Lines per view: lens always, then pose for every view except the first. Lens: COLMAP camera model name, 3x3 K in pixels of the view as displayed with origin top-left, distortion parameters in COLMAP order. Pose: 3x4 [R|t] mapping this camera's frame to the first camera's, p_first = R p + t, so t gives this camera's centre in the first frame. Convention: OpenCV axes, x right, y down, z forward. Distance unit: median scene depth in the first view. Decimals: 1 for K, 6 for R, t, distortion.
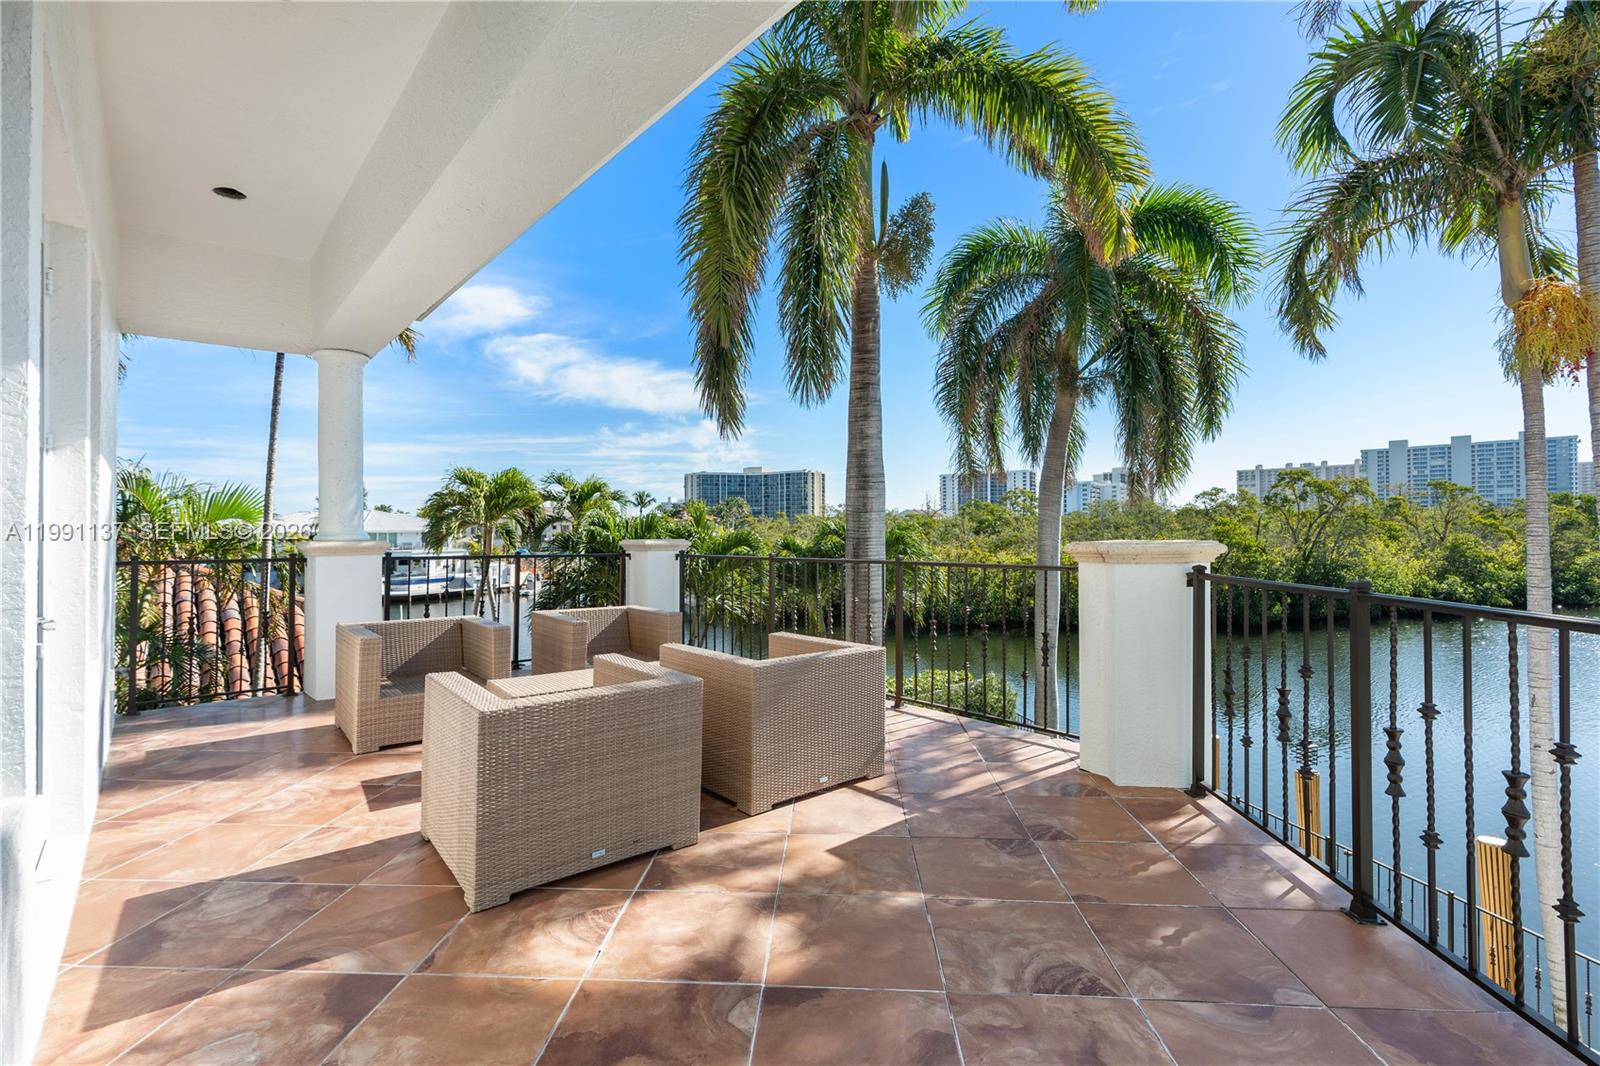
lens RADIAL K [[724.9, 0, 799.7], [0, 724.9, 537.0], [0, 0, 1]] dist [-0.000642, -0.000028]
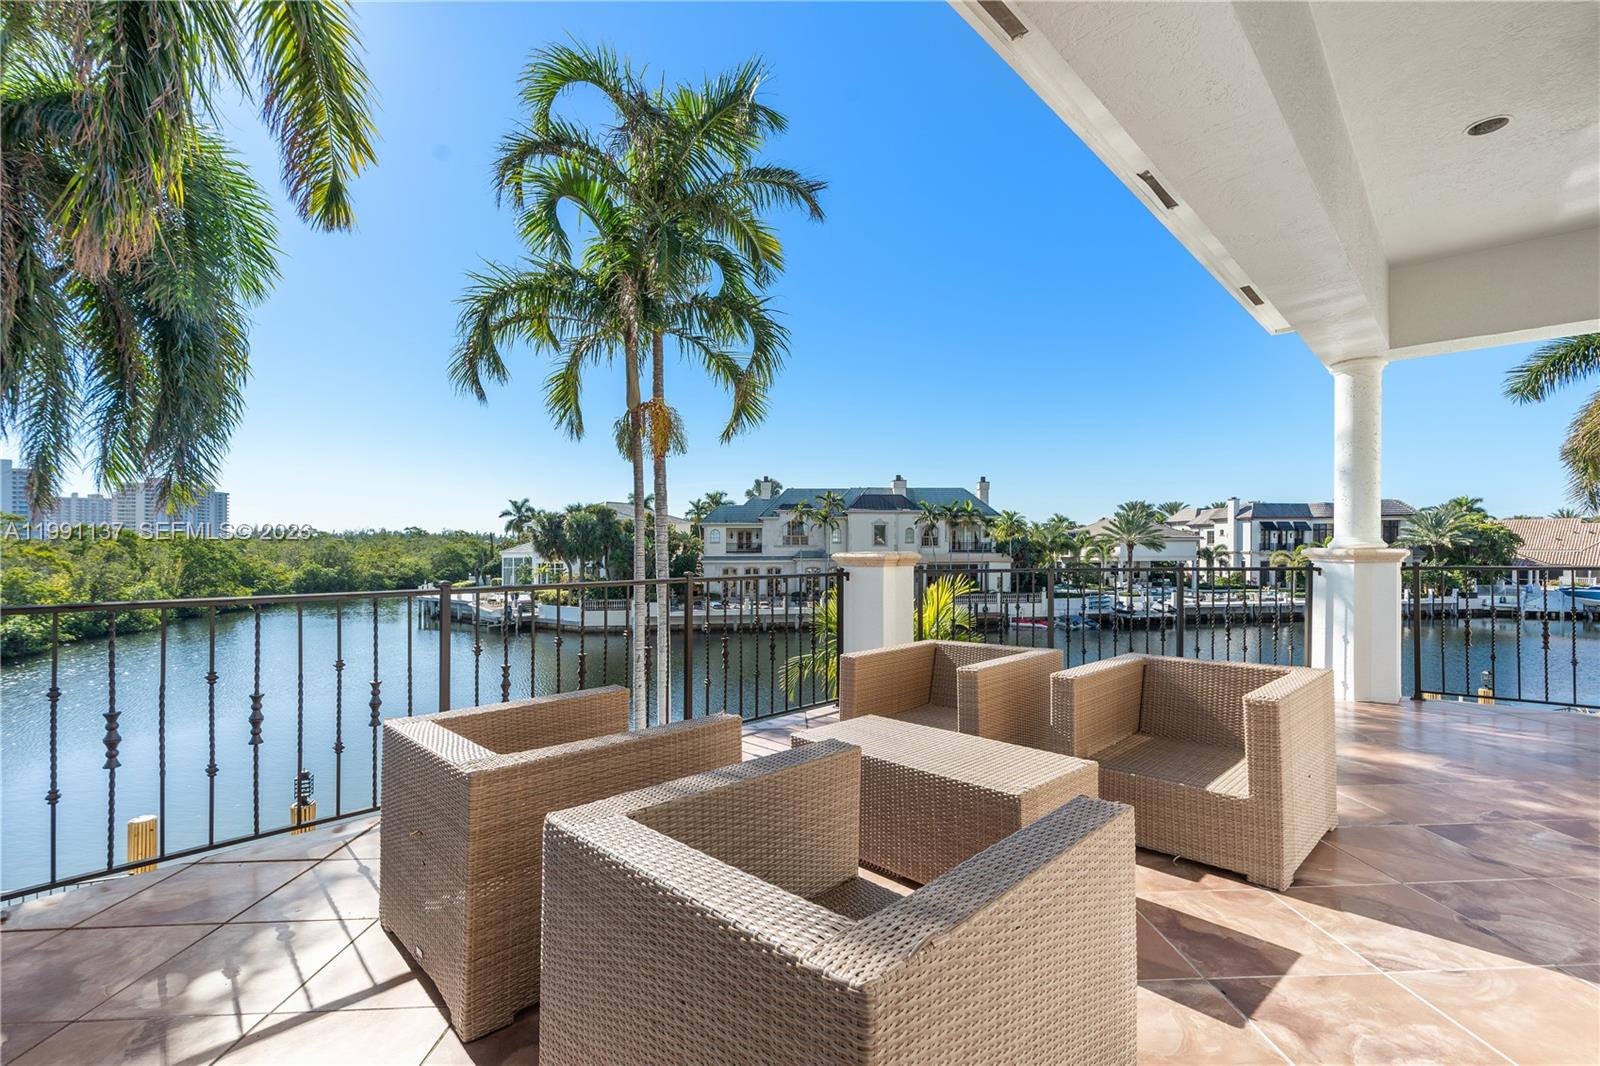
lens RADIAL K [[708.1, 0, 828.5], [0, 708.1, 535.3], [0, 0, 1]] dist [0.002558, 0.000273]
pose [[-0.101339, 0.029029, 0.994428, -0.076383], [0.020475, 0.999423, -0.027089, 0.000631], [-0.994641, 0.017616, -0.101875, 0.094501]]
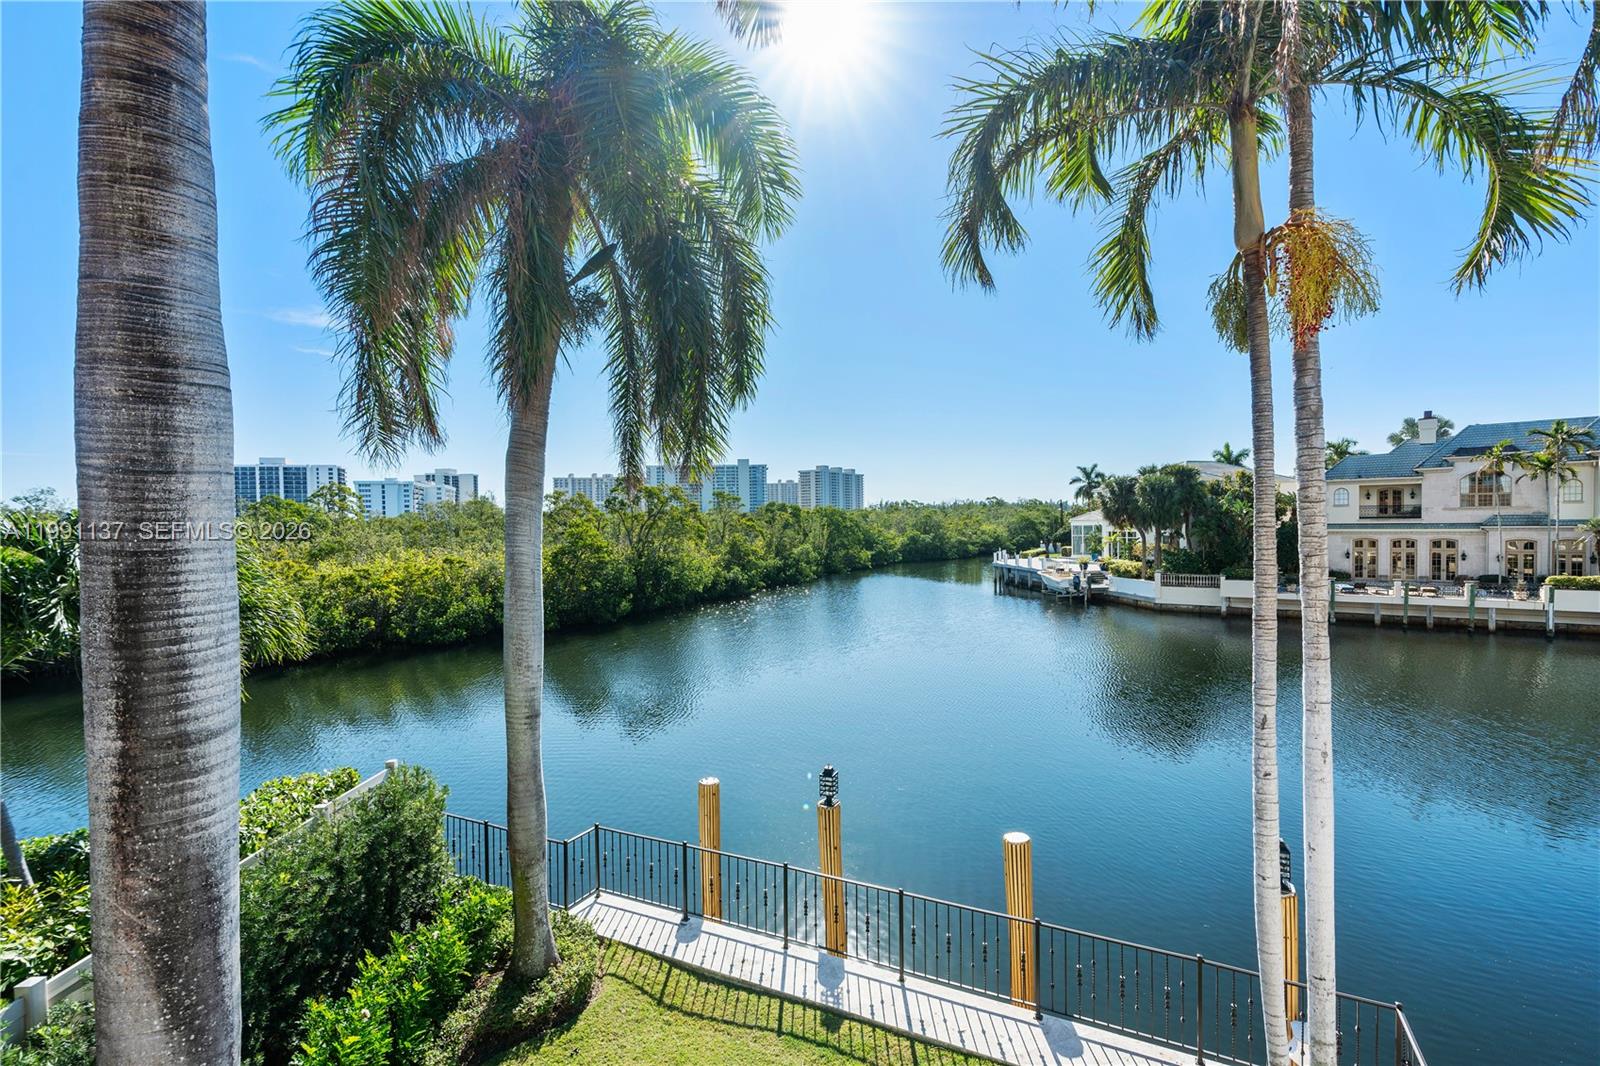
lens RADIAL K [[724.9, 0, 799.7], [0, 724.9, 537.0], [0, 0, 1]] dist [-0.000642, -0.000028]
pose [[0.638371, -0.015378, 0.769575, 0.004524], [0.019073, 0.999809, 0.004157, -0.000427], [-0.769492, 0.012024, 0.638543, 0.112429]]
